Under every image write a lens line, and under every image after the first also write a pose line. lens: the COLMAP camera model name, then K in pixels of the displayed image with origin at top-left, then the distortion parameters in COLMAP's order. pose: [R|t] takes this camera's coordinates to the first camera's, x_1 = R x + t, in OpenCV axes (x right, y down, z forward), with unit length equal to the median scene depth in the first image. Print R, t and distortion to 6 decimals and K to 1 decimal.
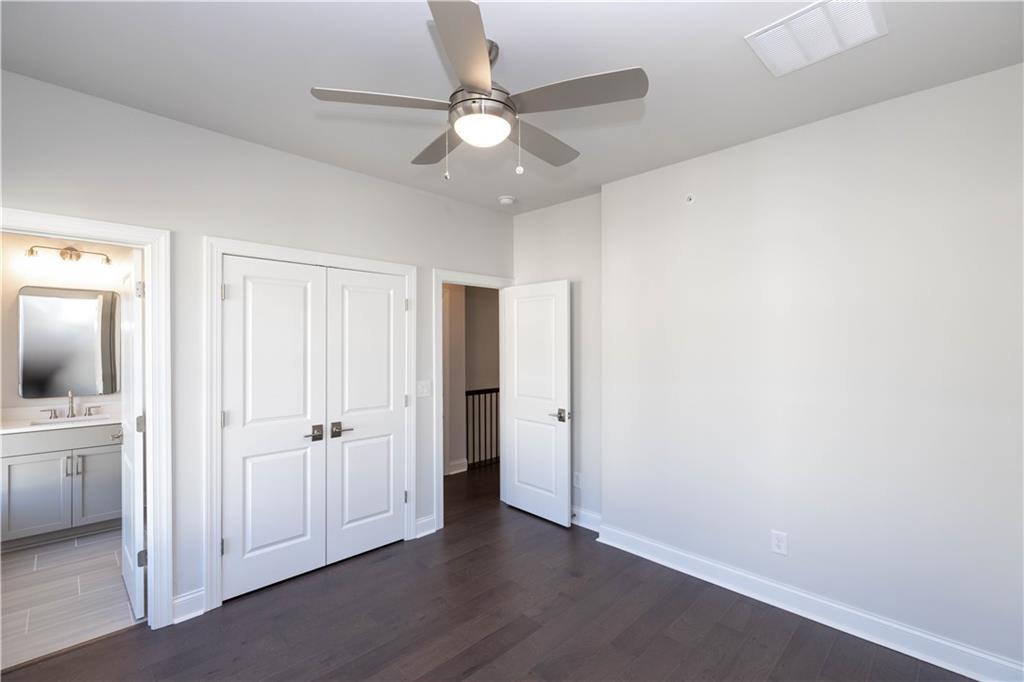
lens RADIAL K [[433.0, 0, 507.6], [0, 433.0, 349.1], [0, 0, 1]] dist [0.000898, 0.000195]
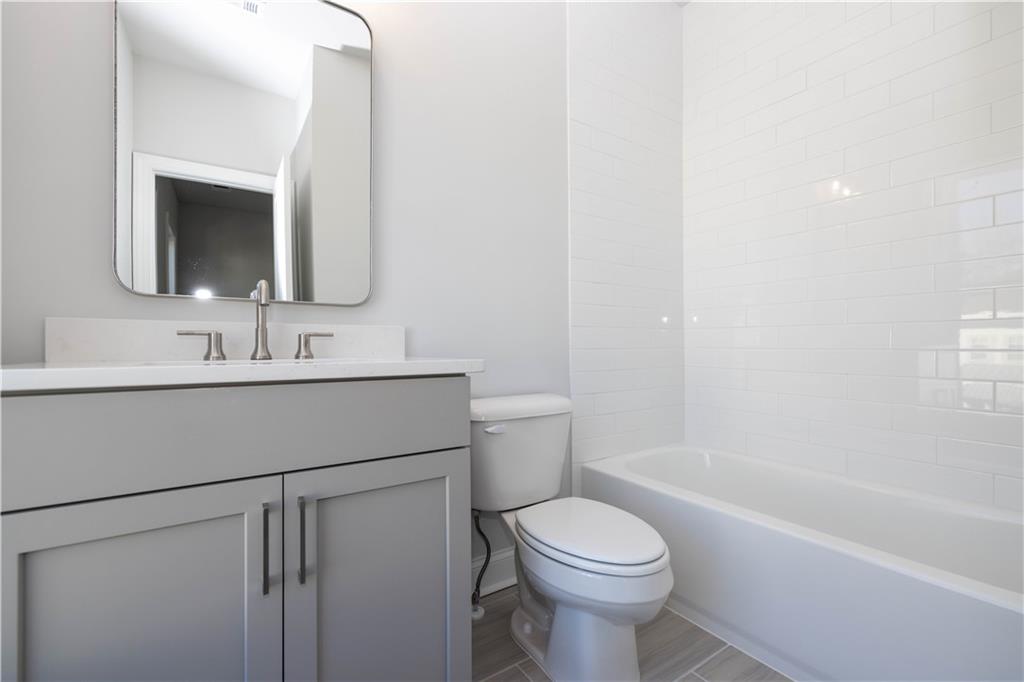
lens RADIAL K [[433.0, 0, 507.6], [0, 433.0, 349.1], [0, 0, 1]] dist [0.000898, 0.000195]
pose [[0.977189, -0.017833, -0.211619, -0.829586], [0.016052, 0.999820, -0.010131, 0.167457], [0.211762, 0.006503, 0.977300, 0.791385]]
